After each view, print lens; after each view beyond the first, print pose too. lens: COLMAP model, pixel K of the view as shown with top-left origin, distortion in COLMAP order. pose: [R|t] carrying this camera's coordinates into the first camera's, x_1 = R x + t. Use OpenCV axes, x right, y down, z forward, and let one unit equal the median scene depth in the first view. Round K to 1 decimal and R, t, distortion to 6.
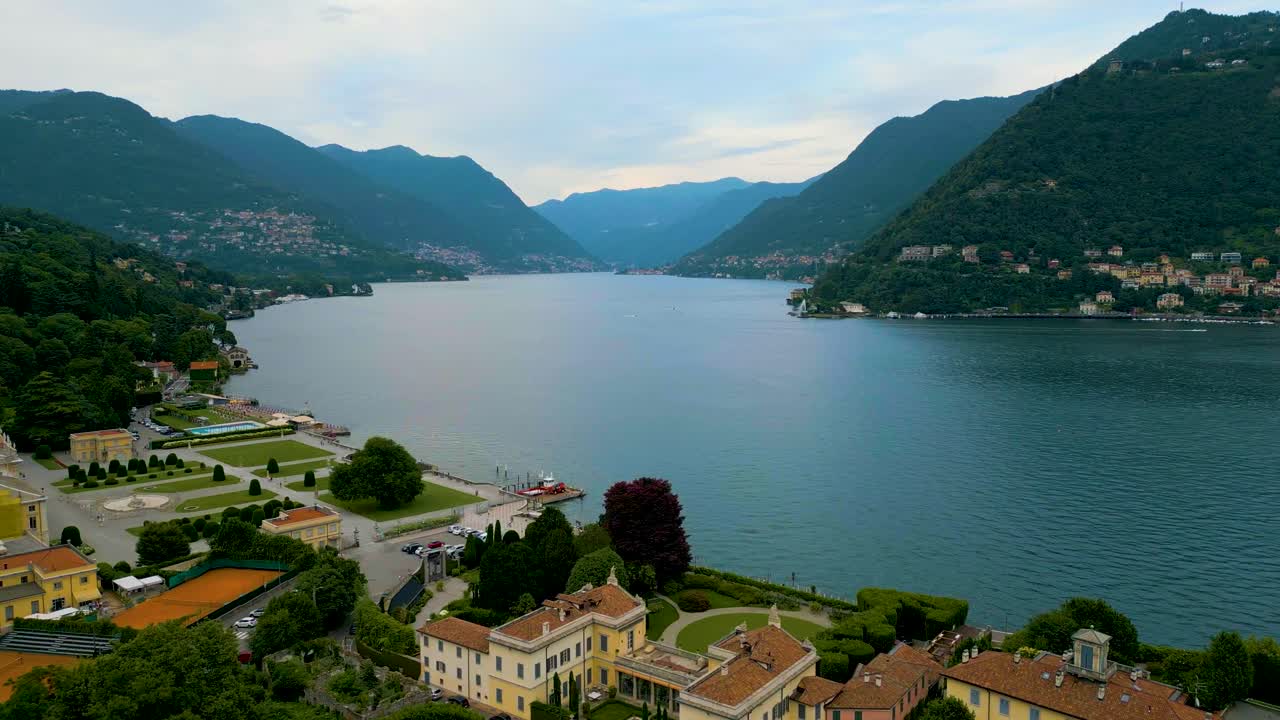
lens RADIAL K [[1039.7, 0, 640.1], [0, 1039.7, 361.8], [0, 0, 1]] dist [-0.003636, -0.020984]
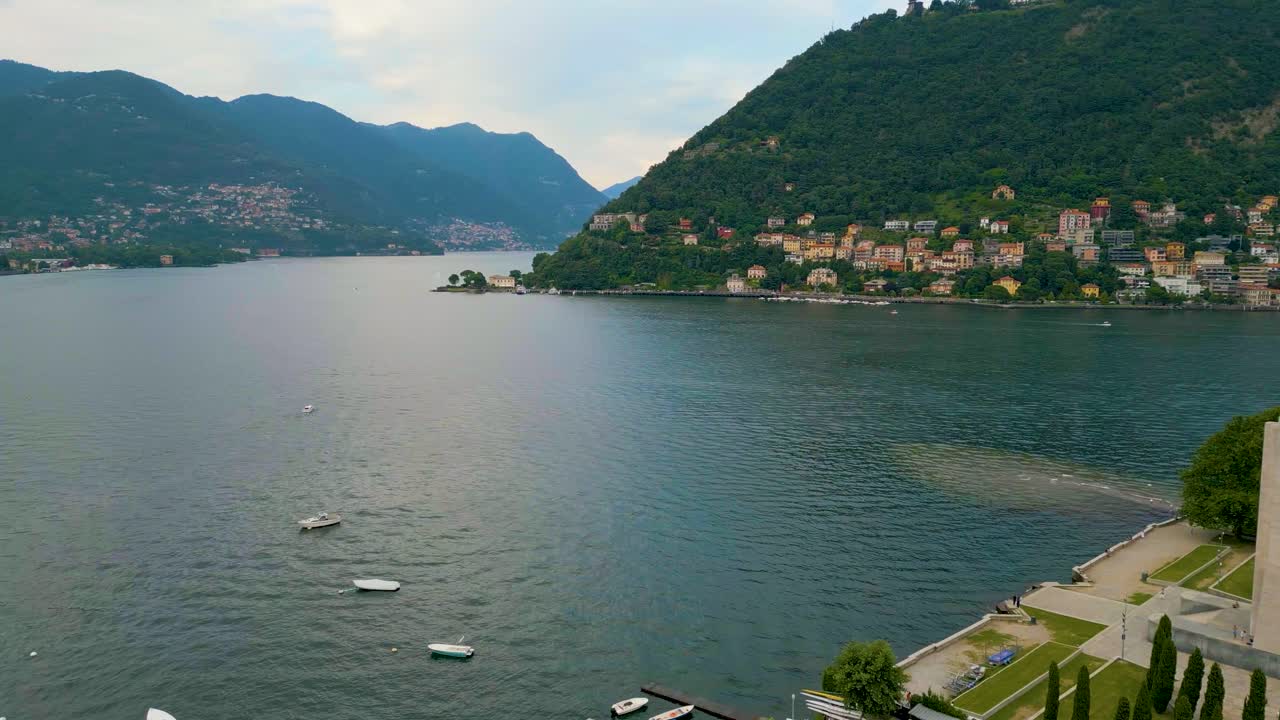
lens RADIAL K [[1039.7, 0, 640.3], [0, 1039.7, 357.1], [0, 0, 1]] dist [-0.003636, -0.020984]
pose [[0.987293, 0.024738, -0.156974, 0.202380], [-0.022499, 0.999618, 0.016026, -0.001766], [0.157311, -0.012290, 0.987473, 0.058100]]
